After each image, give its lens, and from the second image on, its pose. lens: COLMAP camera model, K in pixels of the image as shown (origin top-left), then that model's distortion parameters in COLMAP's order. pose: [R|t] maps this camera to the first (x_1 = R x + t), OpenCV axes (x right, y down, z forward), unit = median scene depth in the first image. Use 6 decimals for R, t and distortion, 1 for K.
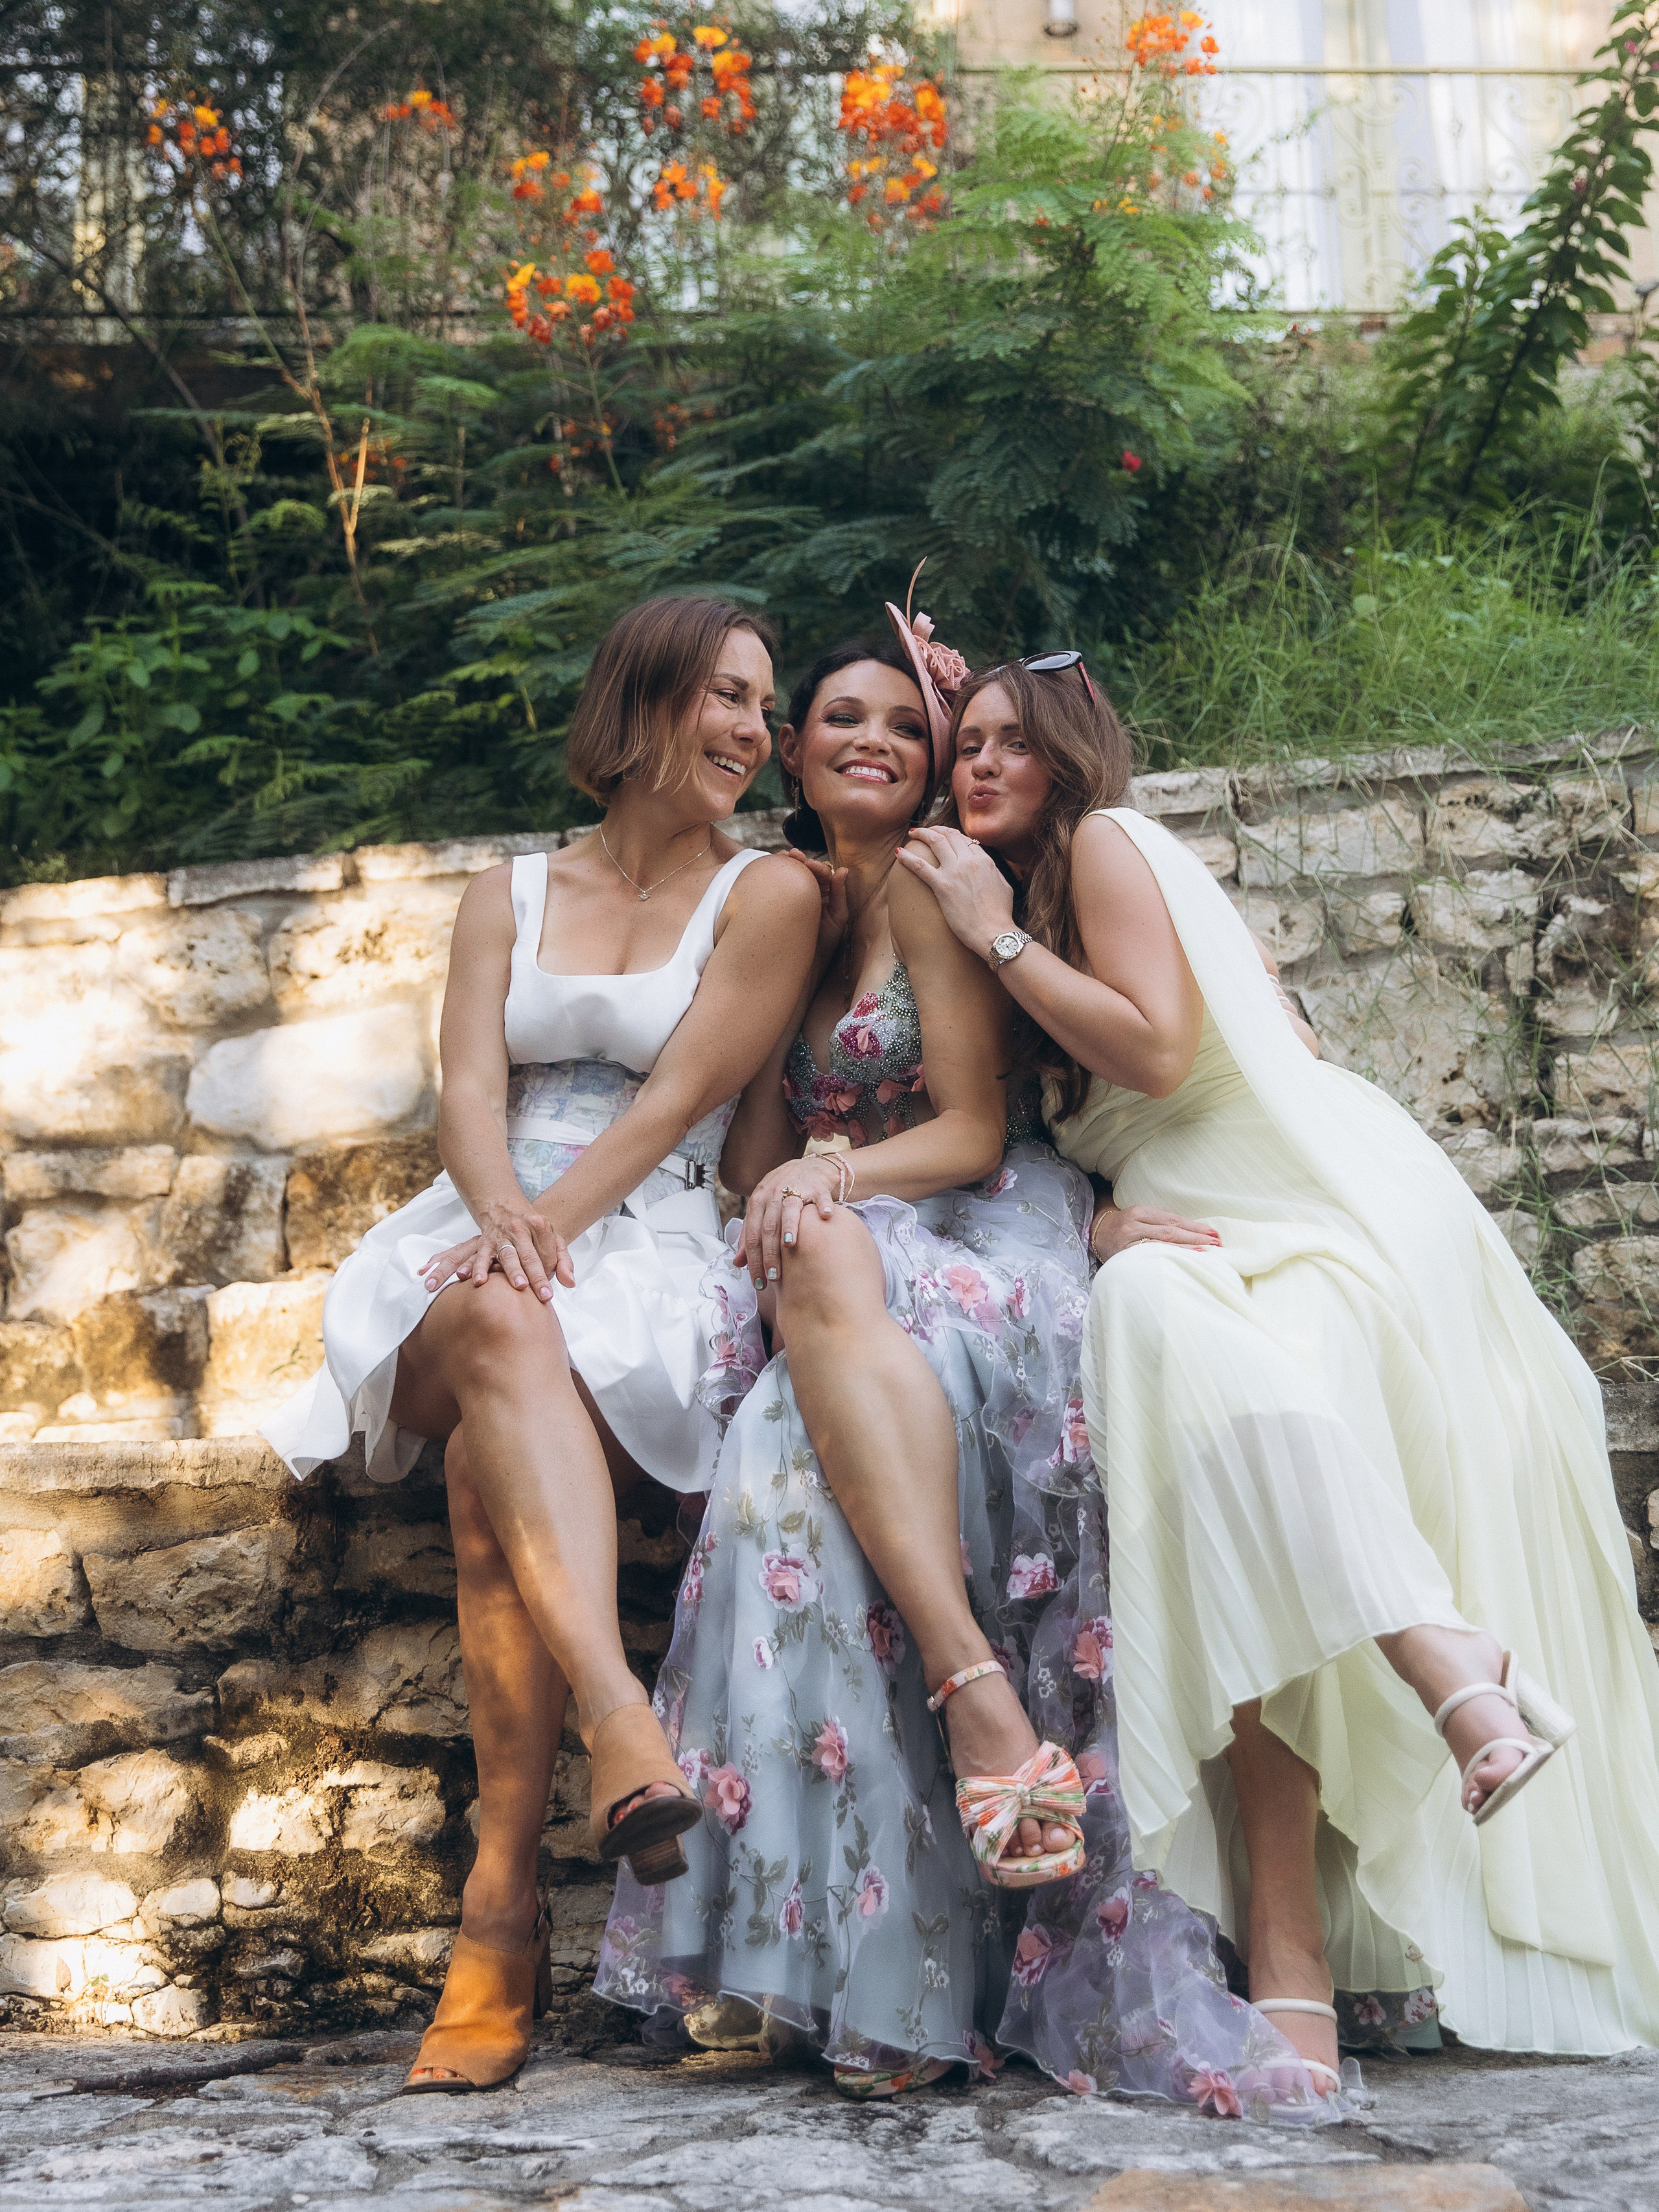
lens RADIAL K [[2600.3, 0, 827.4], [0, 2600.3, 1105.8], [0, 0, 1]] dist [-0.040662, 0.000000]
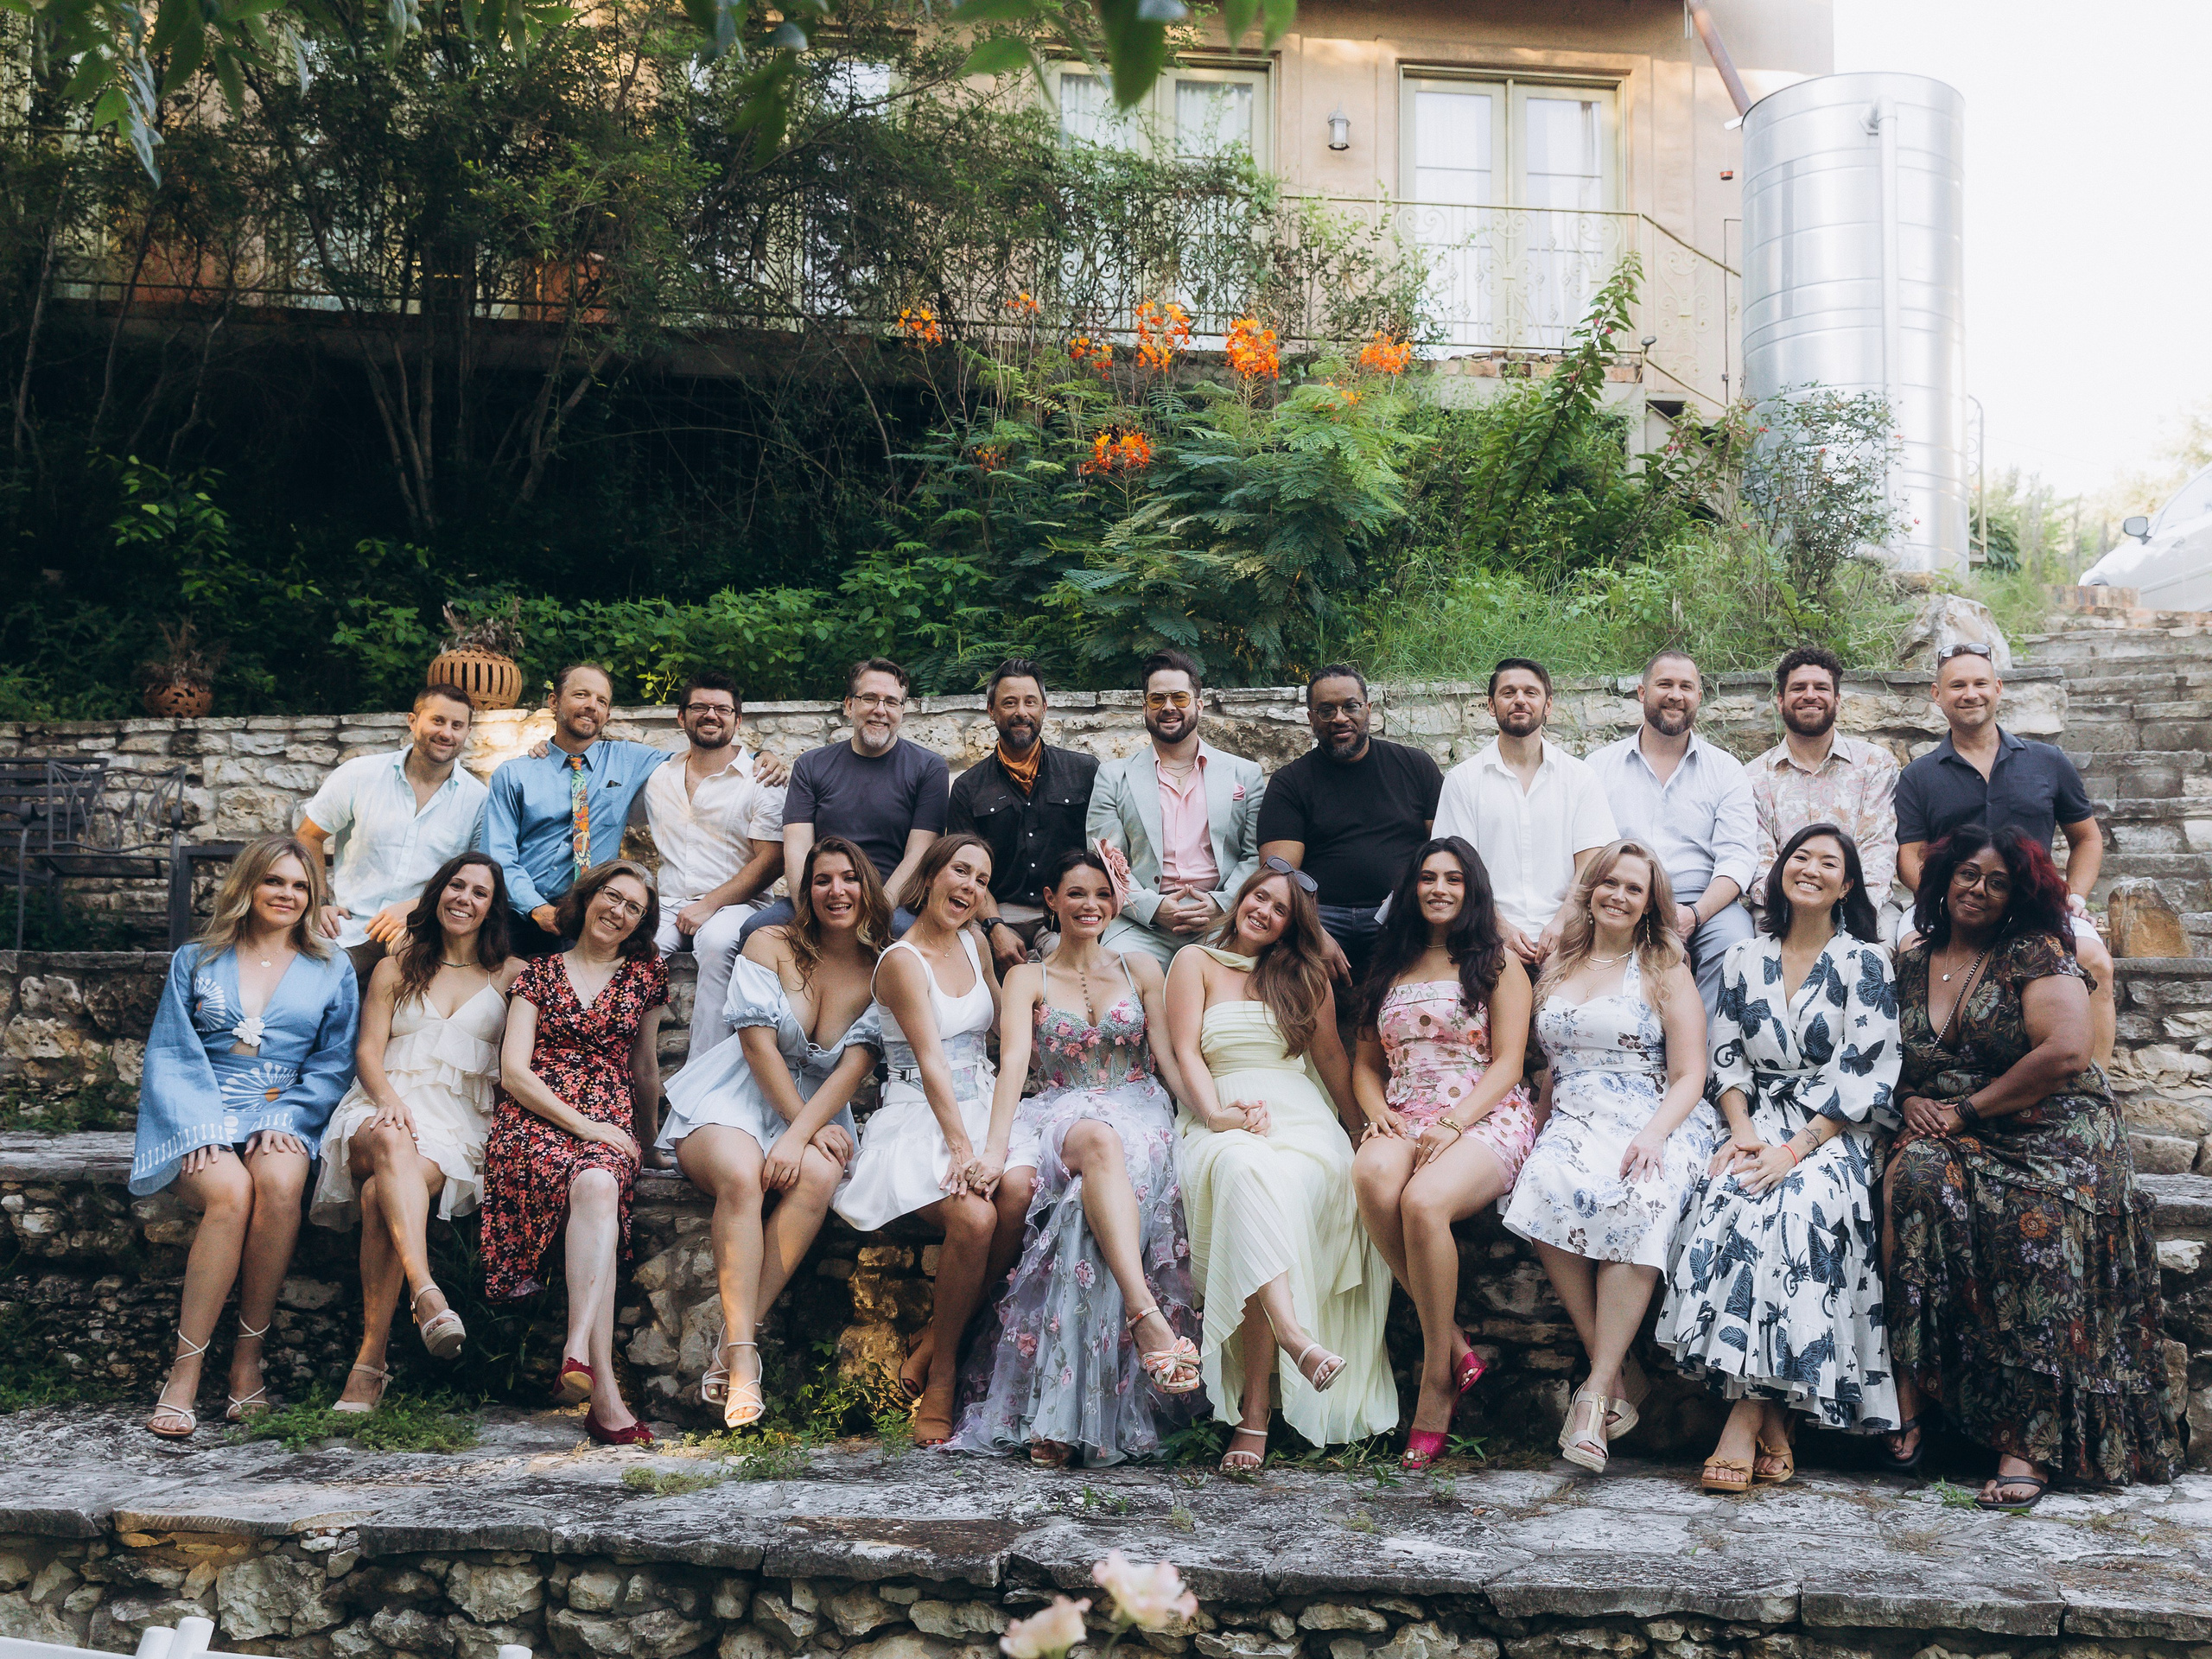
lens RADIAL K [[1922.8, 0, 1107.8], [0, 1922.8, 828.8], [0, 0, 1]] dist [0.003123, 0.000937]
pose [[0.999215, 0.036714, -0.014889, -0.054489], [-0.035487, 0.996499, 0.075695, -0.095378], [0.017616, -0.075107, 0.997020, -0.623013]]
